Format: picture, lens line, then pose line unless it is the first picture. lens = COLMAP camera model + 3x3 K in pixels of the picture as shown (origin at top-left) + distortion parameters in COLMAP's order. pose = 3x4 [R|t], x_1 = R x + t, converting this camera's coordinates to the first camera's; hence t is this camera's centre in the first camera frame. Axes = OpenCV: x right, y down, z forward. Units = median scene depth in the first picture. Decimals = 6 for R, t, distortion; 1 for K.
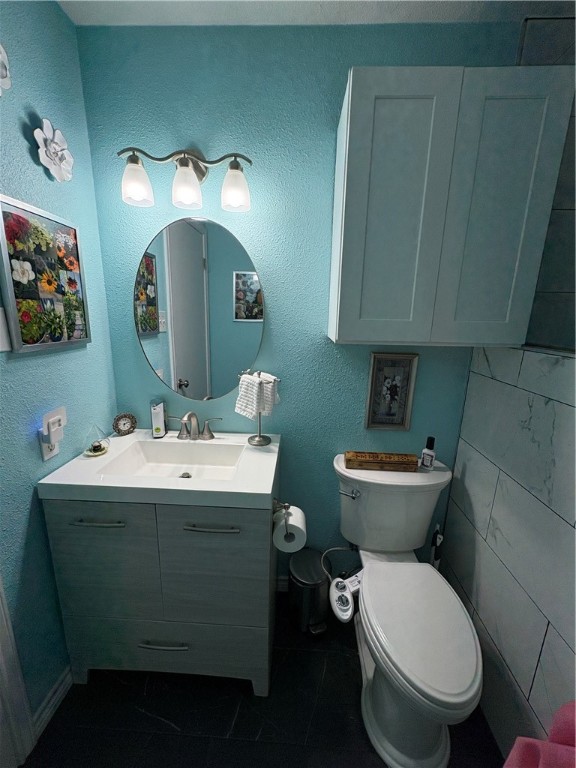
lens RADIAL K [[306.7, 0, 288.0], [0, 306.7, 384.0], [0, 0, 1]] dist [-0.000137, 0.000551]
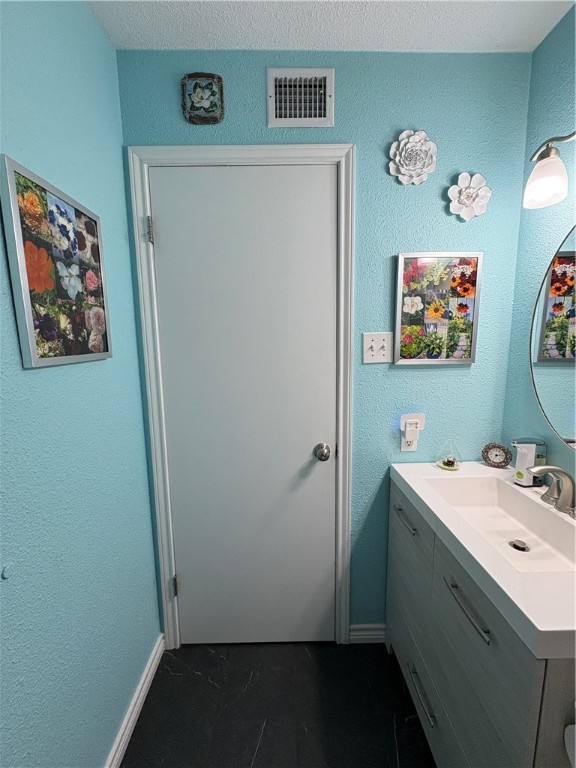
lens RADIAL K [[306.7, 0, 288.0], [0, 306.7, 384.0], [0, 0, 1]] dist [-0.000137, 0.000551]
pose [[0.057273, 0.107679, -0.992535, 0.381315], [-0.210538, 0.973112, 0.093422, -0.035855], [0.975907, 0.203615, 0.078404, 0.365066]]
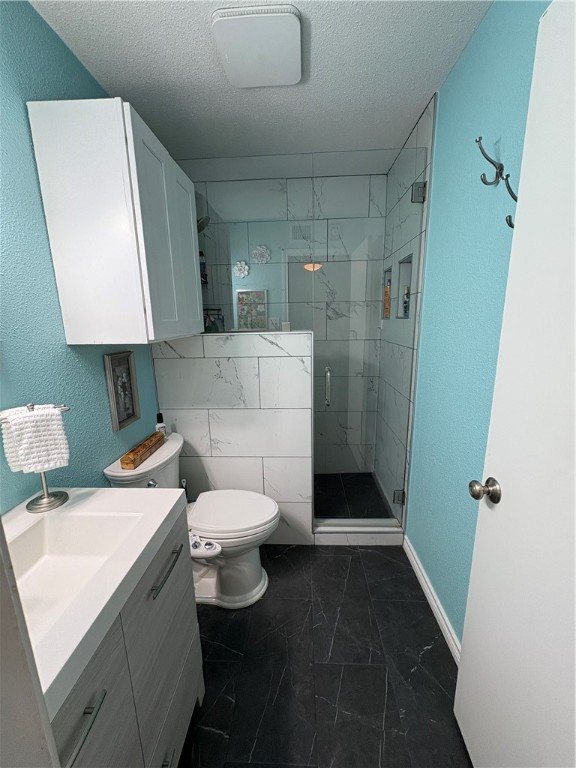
lens RADIAL K [[306.7, 0, 288.0], [0, 306.7, 384.0], [0, 0, 1]] dist [-0.000137, 0.000551]
pose [[0.000960, -0.230686, 0.973028, -0.879969], [0.243672, 0.943753, 0.223505, -0.112444], [-0.969857, 0.236885, 0.057117, 0.462334]]
